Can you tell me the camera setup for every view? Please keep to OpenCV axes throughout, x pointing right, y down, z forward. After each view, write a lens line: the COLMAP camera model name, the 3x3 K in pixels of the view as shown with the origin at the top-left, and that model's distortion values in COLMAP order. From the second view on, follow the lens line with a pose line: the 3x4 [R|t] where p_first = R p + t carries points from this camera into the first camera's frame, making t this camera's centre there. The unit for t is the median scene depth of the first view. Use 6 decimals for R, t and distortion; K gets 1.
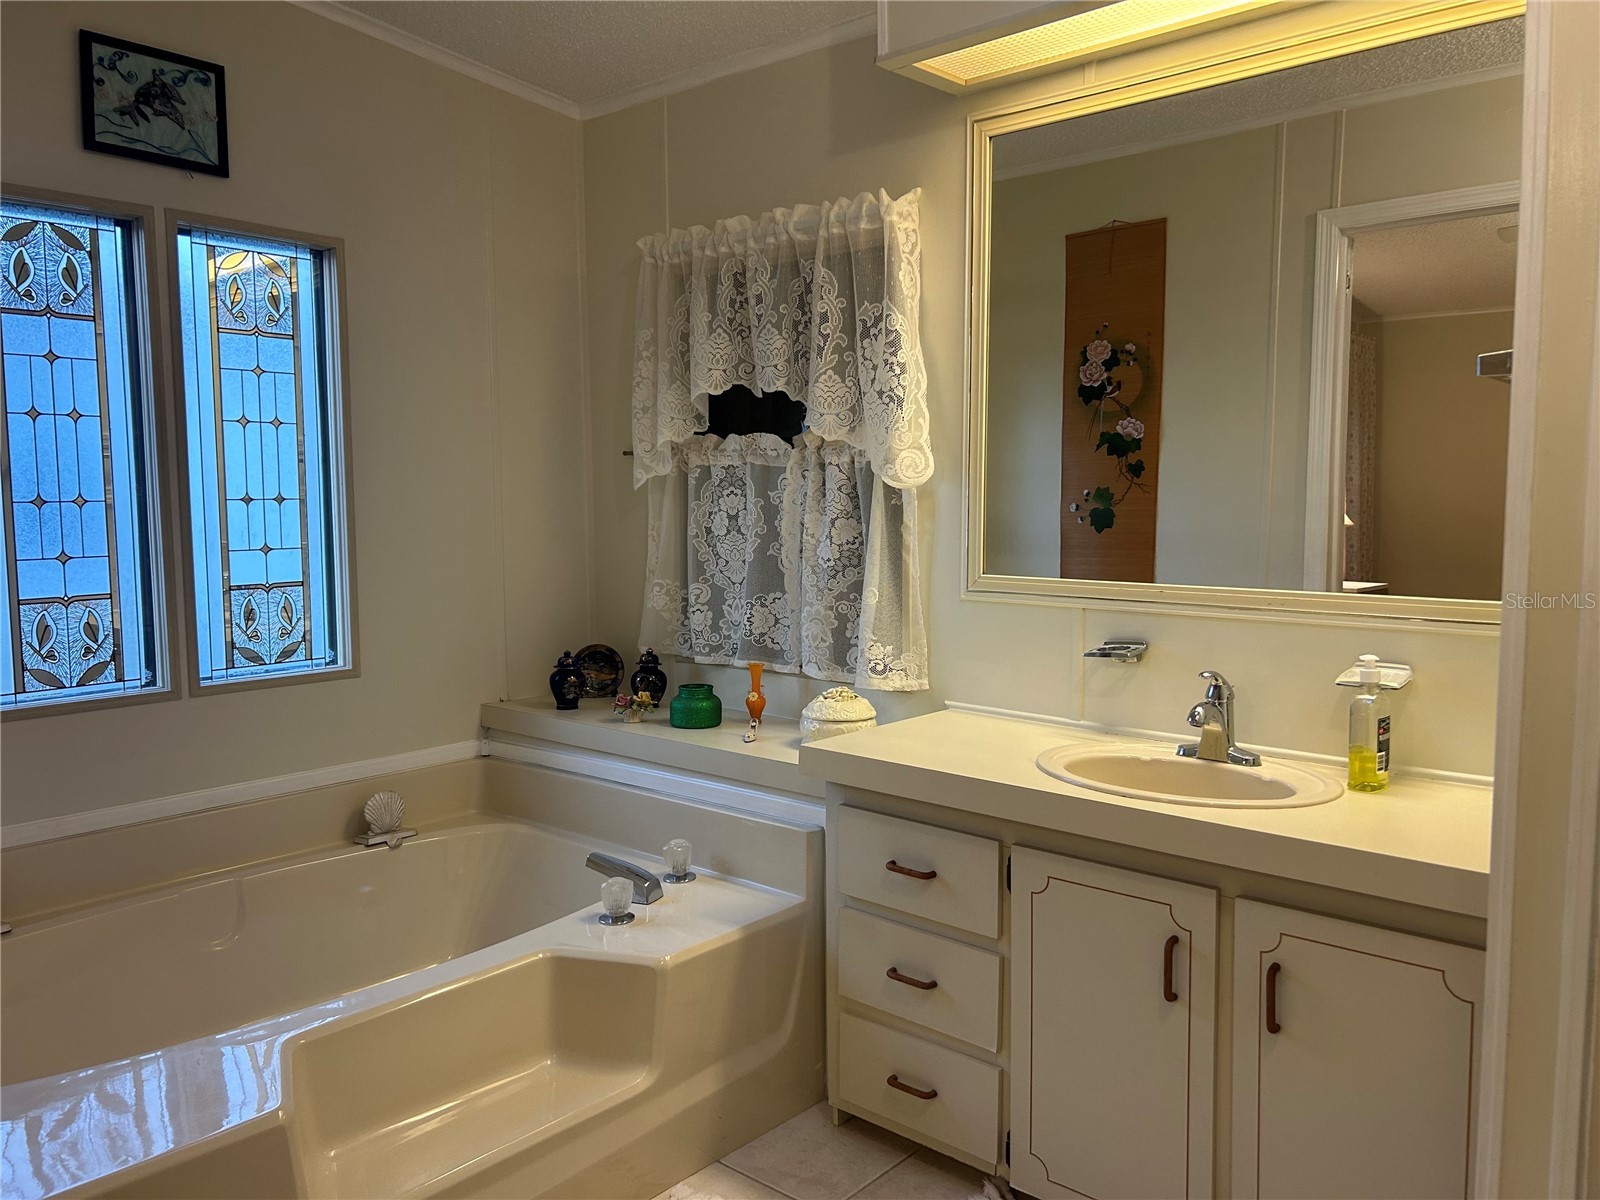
lens RADIAL K [[1202.9, 0, 799.5], [0, 1202.9, 599.2], [0, 0, 1]] dist [0.050335, -0.056005]
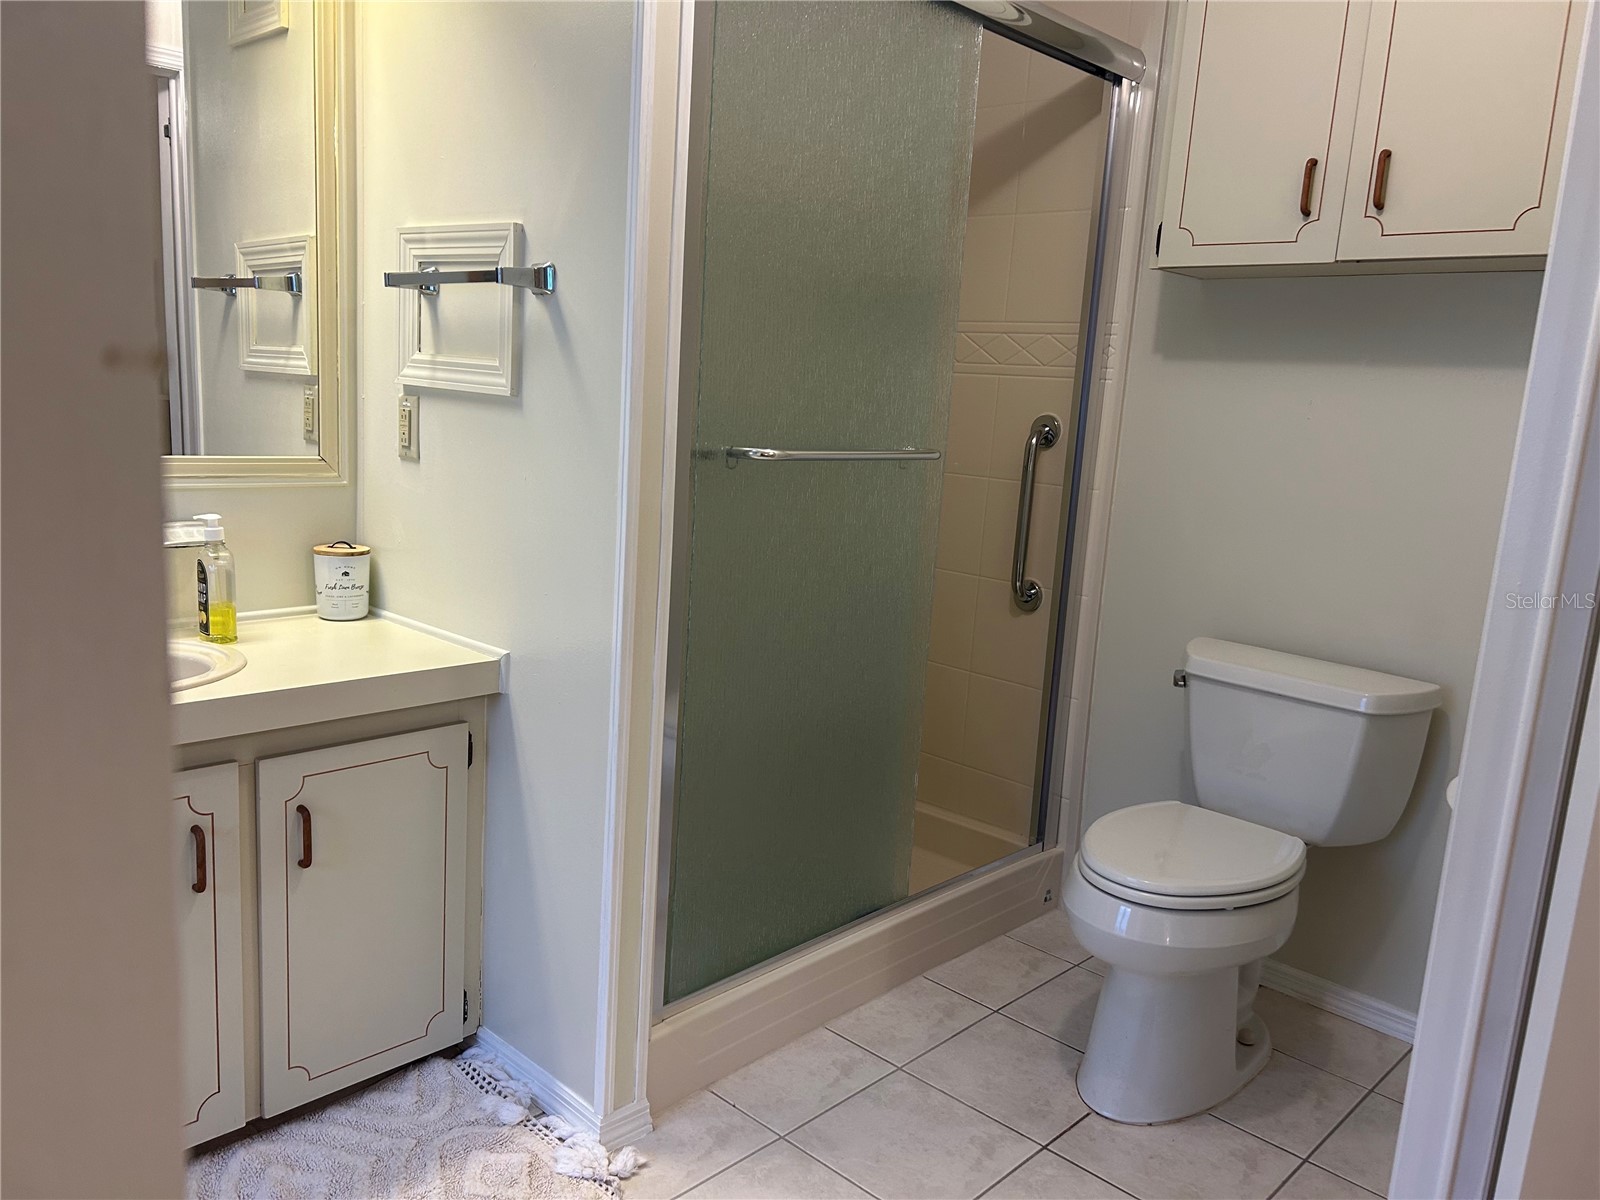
lens RADIAL K [[1202.9, 0, 799.9], [0, 1202.9, 600.6], [0, 0, 1]] dist [0.050335, -0.056005]
pose [[0.042097, -0.169143, 0.984692, -0.596179], [0.021927, 0.985485, 0.168342, -0.049093], [-0.998873, 0.014505, 0.045195, 0.486969]]
